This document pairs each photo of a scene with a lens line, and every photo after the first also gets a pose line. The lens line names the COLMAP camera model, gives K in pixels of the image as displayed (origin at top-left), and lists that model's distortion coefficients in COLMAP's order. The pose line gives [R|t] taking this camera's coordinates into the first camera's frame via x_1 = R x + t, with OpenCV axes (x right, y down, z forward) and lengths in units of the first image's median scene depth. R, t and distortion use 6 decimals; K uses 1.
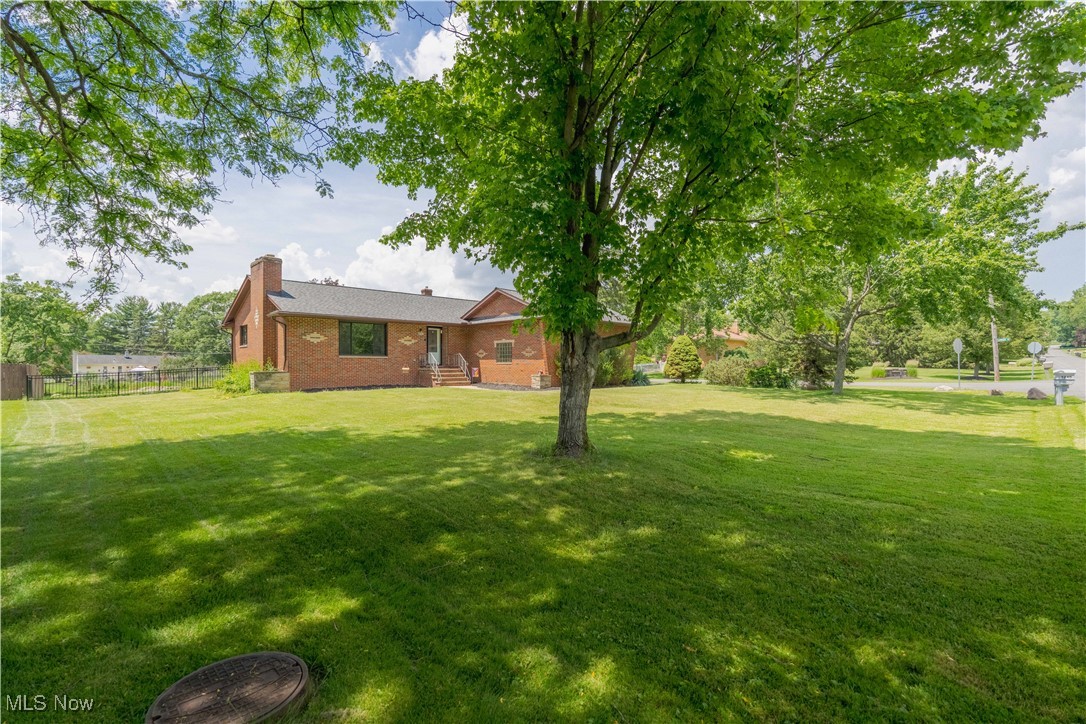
lens RADIAL K [[518.4, 0, 546.4], [0, 518.4, 362.5], [0, 0, 1]] dist [-0.000231, -0.000033]
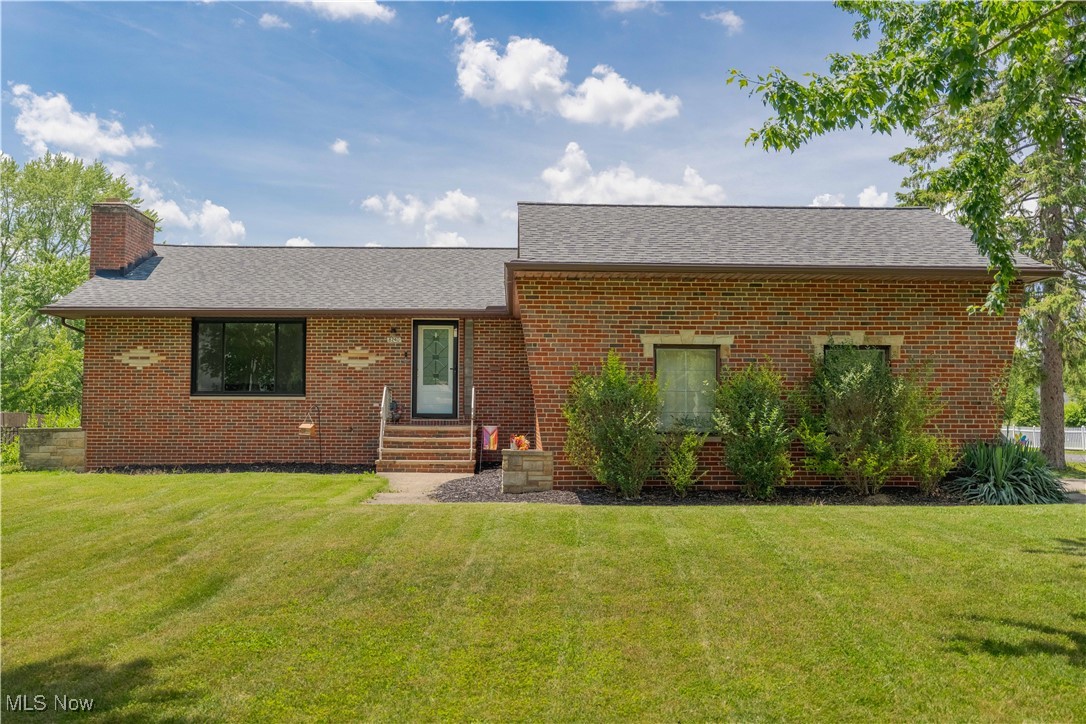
lens RADIAL K [[990.5, 0, 543.3], [0, 990.5, 364.9], [0, 0, 1]] dist [-0.008643, 0.000000]
pose [[0.723634, -0.029885, -0.689537, 0.389049], [-0.001014, 0.999015, -0.044362, -0.001639], [0.690183, 0.032801, 0.722891, 0.528711]]
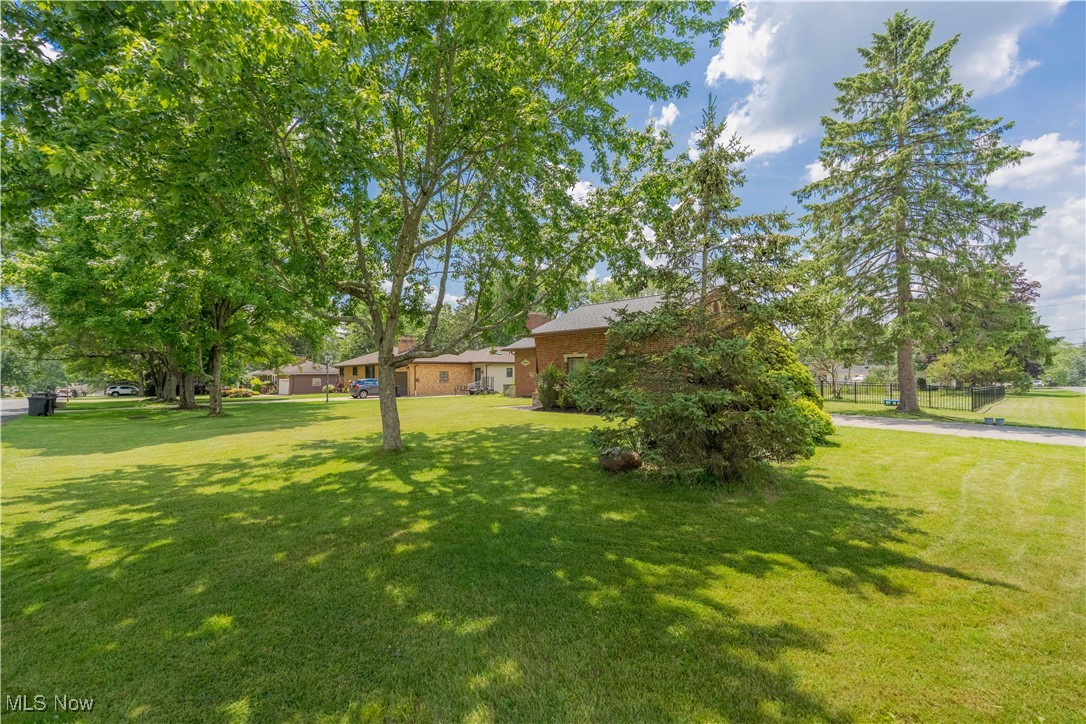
lens RADIAL K [[468.7, 0, 543.1], [0, 468.7, 365.8], [0, 0, 1]] dist [-0.000531, -0.000096]
pose [[-0.027073, -0.017931, -0.999473, 0.833371], [0.014975, 0.999720, -0.018341, -0.010962], [0.999521, -0.015463, -0.026797, 0.957425]]
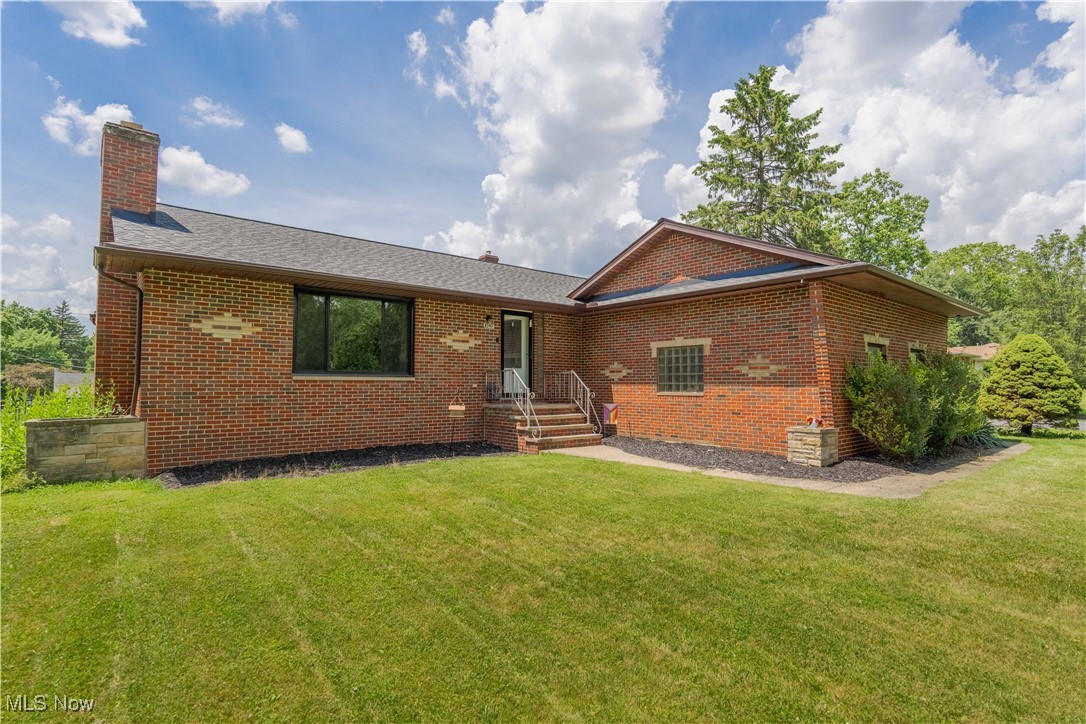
lens RADIAL K [[558.6, 0, 542.9], [0, 558.6, 358.5], [0, 0, 1]] dist [-0.005388, -0.001287]
pose [[0.996518, 0.000869, -0.083370, -0.159020], [-0.004439, 0.999080, -0.042648, -0.007695], [0.083256, 0.042870, 0.995606, 0.538259]]
